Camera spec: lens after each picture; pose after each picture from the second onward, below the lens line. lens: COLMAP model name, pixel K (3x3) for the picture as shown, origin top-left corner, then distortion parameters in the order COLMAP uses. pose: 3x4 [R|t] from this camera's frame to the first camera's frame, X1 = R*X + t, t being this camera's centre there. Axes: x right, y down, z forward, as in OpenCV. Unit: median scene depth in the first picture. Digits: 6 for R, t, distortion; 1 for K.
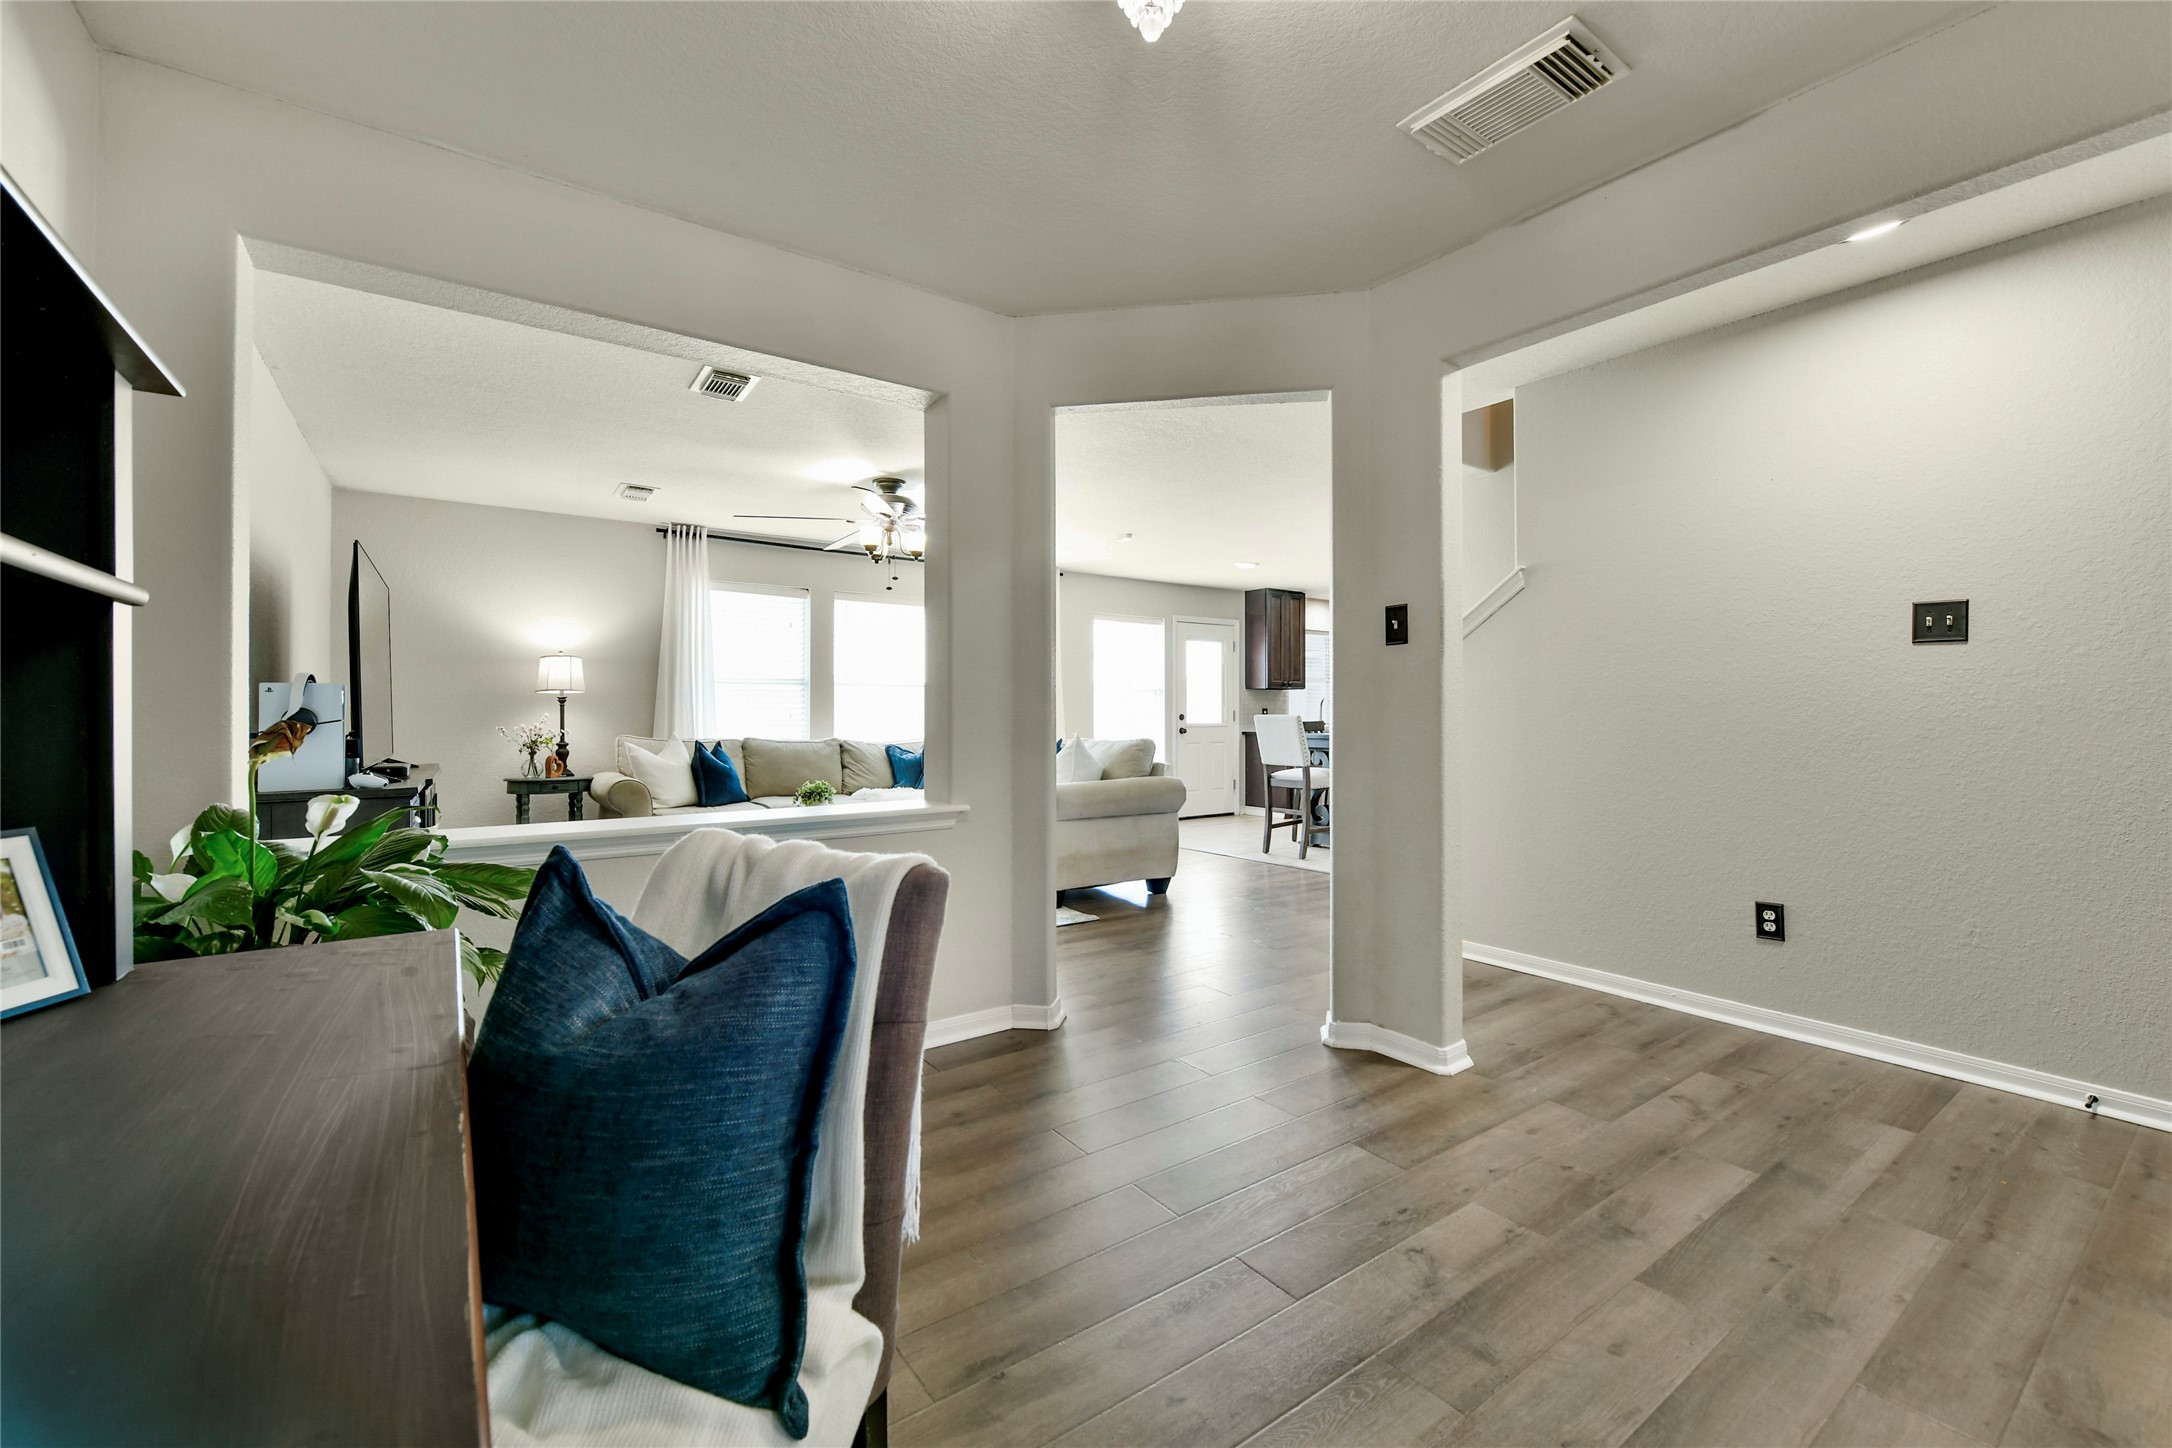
lens RADIAL K [[887.8, 0, 1098.9], [0, 887.8, 717.6], [0, 0, 1]] dist [-0.002138, -0.001877]
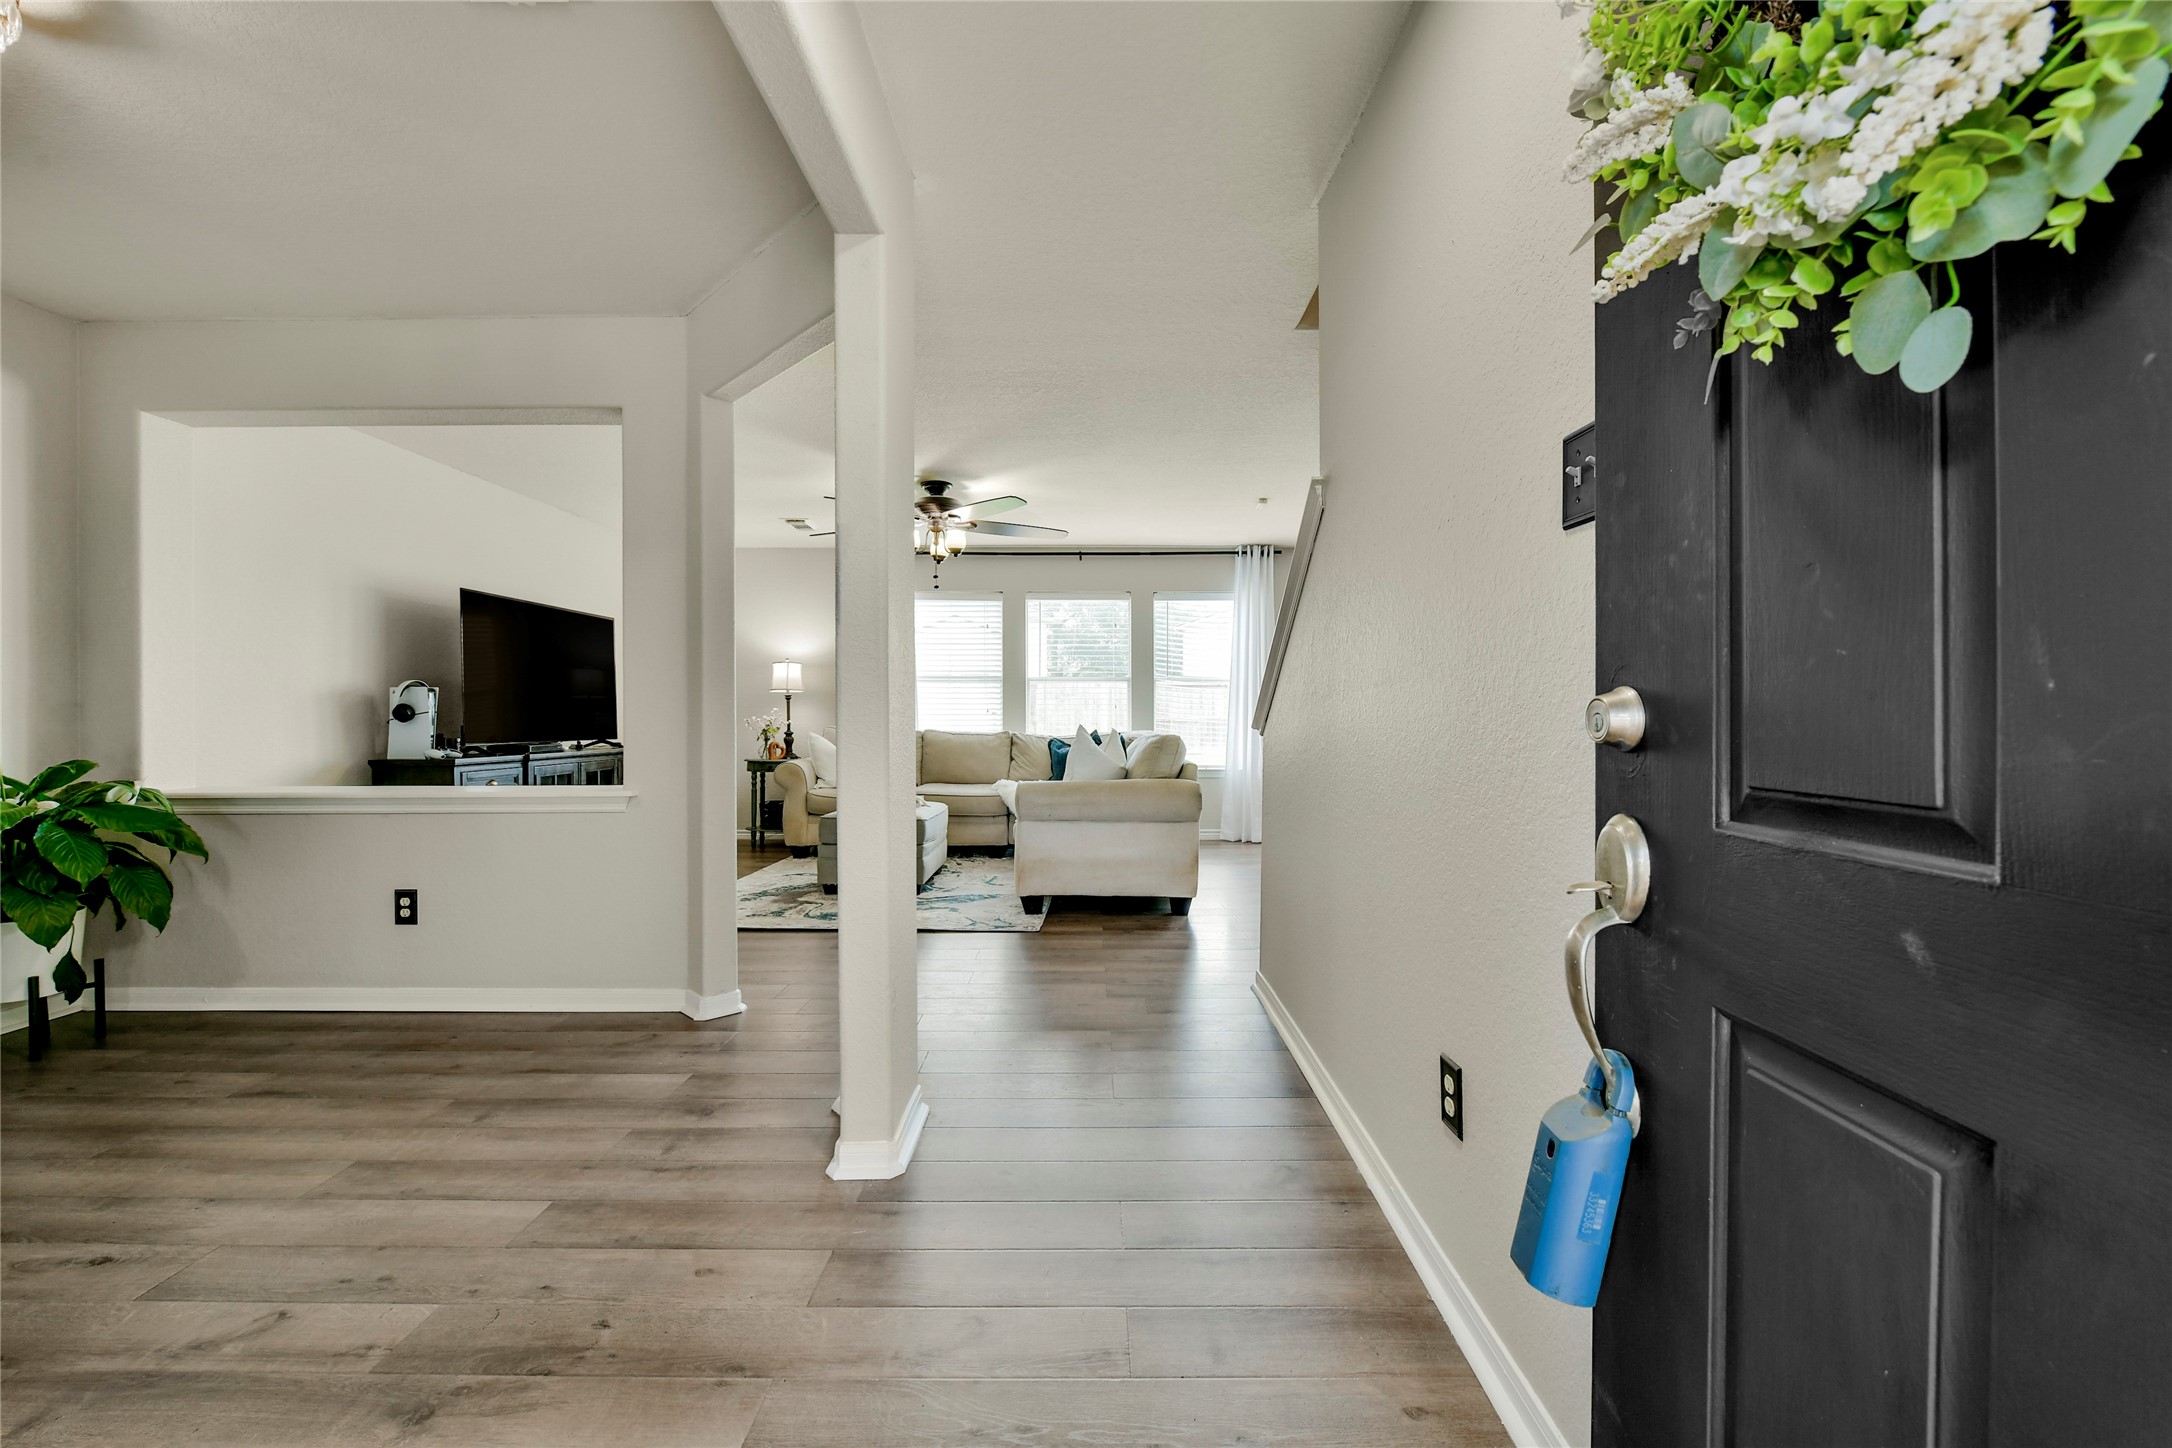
lens RADIAL K [[887.8, 0, 1091.8], [0, 887.8, 720.3], [0, 0, 1]] dist [-0.002138, -0.001877]
pose [[0.807270, 0.006684, -0.590145, 0.472675], [-0.002368, 0.999965, 0.008086, 0.001472], [0.590178, -0.005131, 0.807257, 0.241167]]
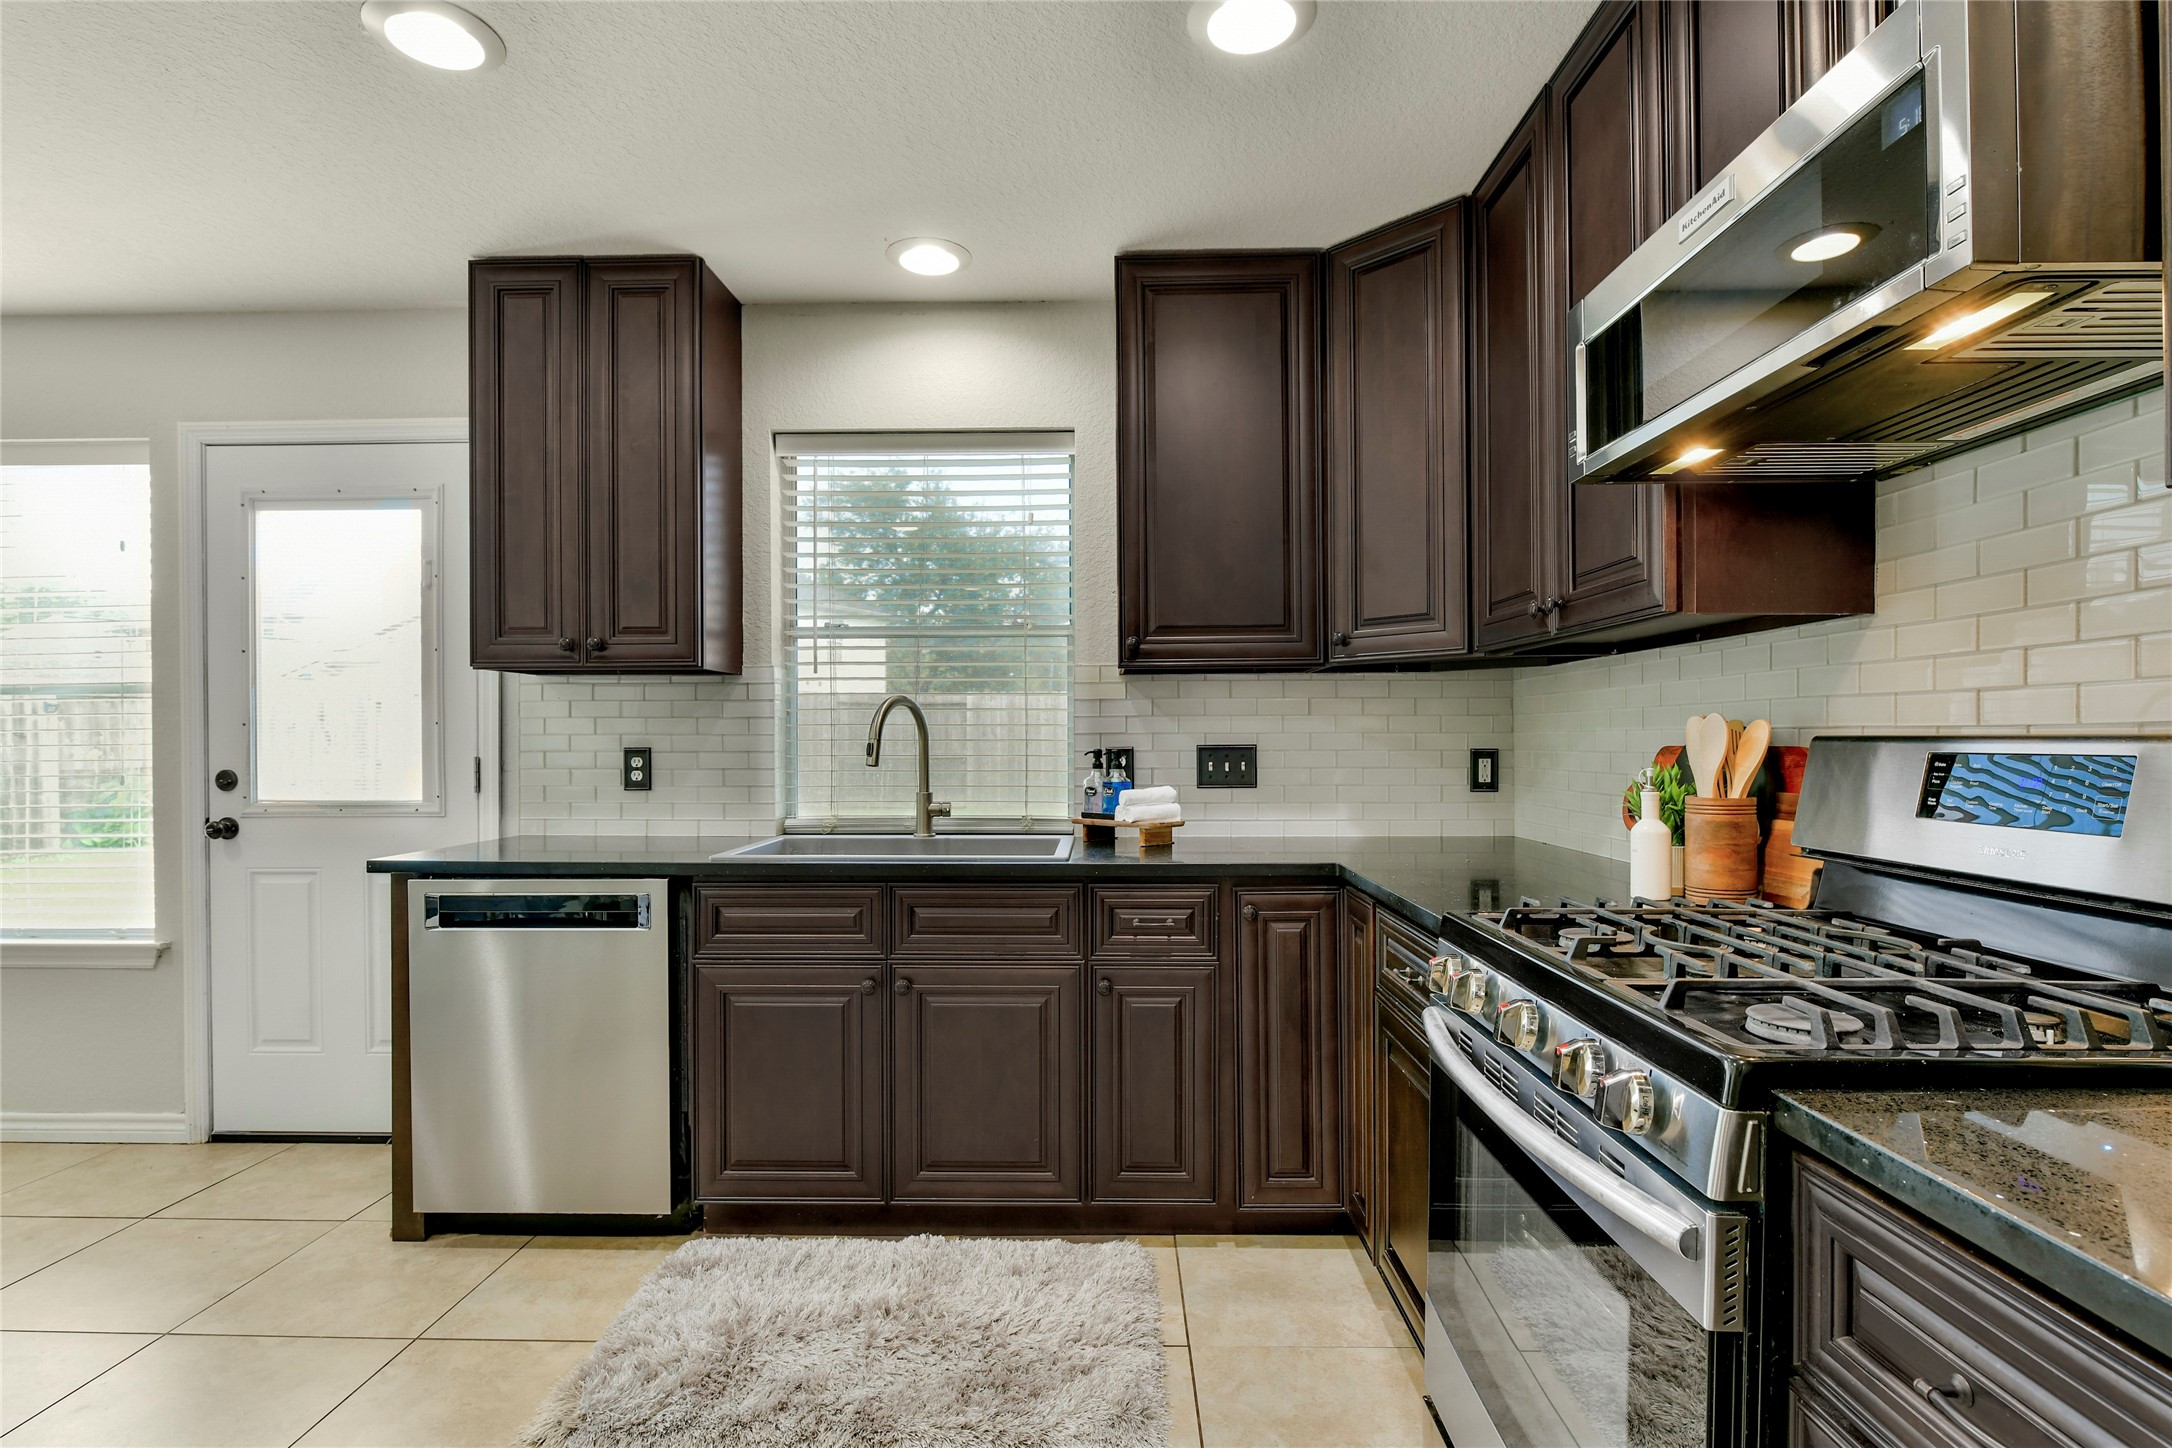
lens RADIAL K [[1070.5, 0, 1093.1], [0, 1070.5, 738.8], [0, 0, 1]] dist [-0.005106, 0.000860]
pose [[0.797611, 0.000266, -0.603172, 0.838260], [0.000167, 1.000000, 0.000661, -0.022500], [0.603172, -0.000628, 0.797611, 1.436894]]
